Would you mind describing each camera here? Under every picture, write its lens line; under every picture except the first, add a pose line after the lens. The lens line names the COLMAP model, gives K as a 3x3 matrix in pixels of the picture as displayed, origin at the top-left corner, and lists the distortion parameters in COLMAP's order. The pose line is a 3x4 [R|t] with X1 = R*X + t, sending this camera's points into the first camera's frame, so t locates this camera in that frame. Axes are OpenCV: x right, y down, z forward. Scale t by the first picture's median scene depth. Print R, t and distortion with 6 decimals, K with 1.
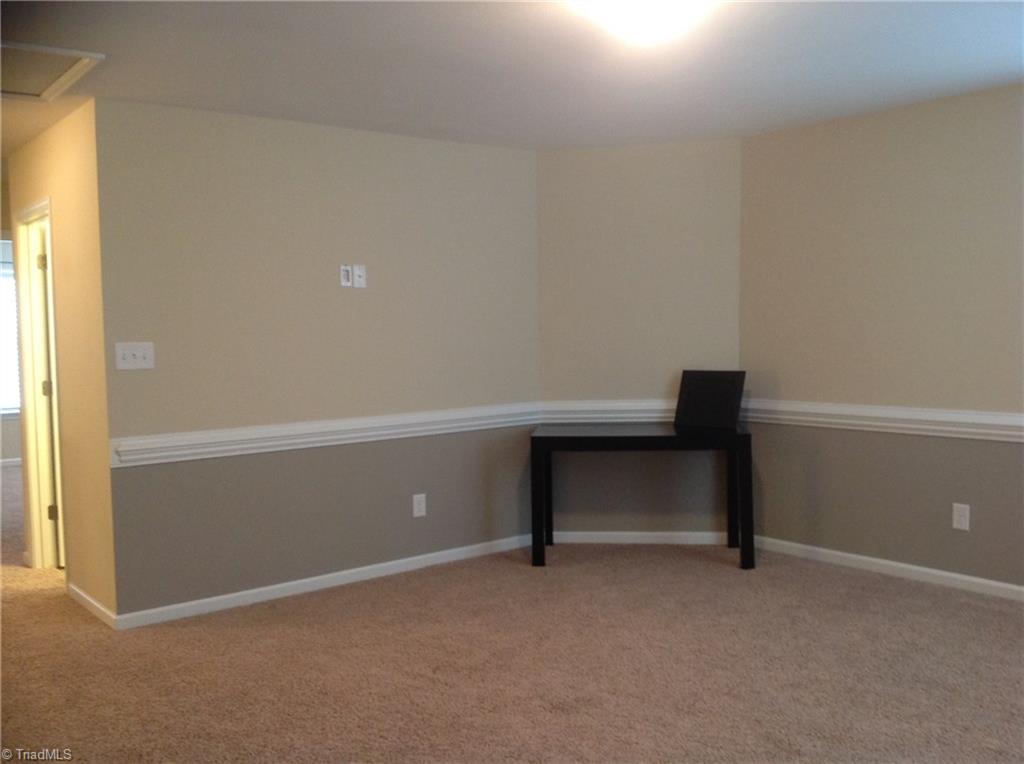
lens RADIAL K [[1002.4, 0, 510.5], [0, 1002.4, 396.9], [0, 0, 1]] dist [0.125368, -0.298265]
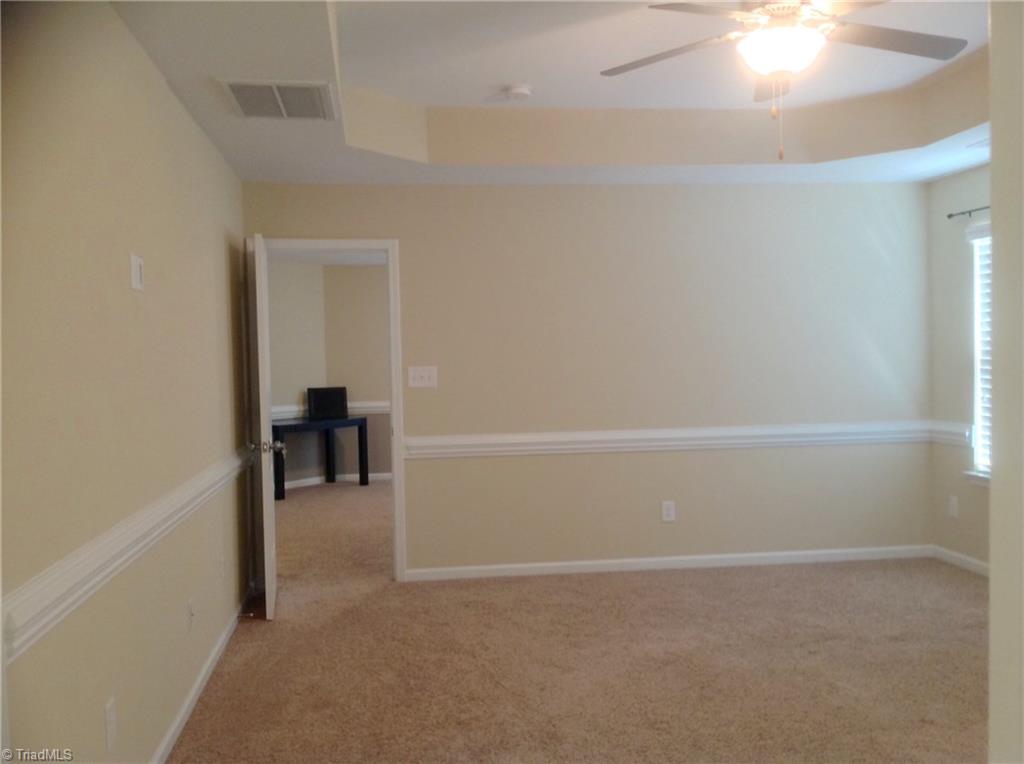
lens RADIAL K [[1002.4, 0, 510.5], [0, 1002.4, 396.9], [0, 0, 1]] dist [0.125368, -0.298265]
pose [[0.877955, 0.023647, -0.478159, 0.379237], [-0.034389, 0.999314, -0.013723, 0.000396], [0.477507, 0.028492, 0.878166, -0.120001]]
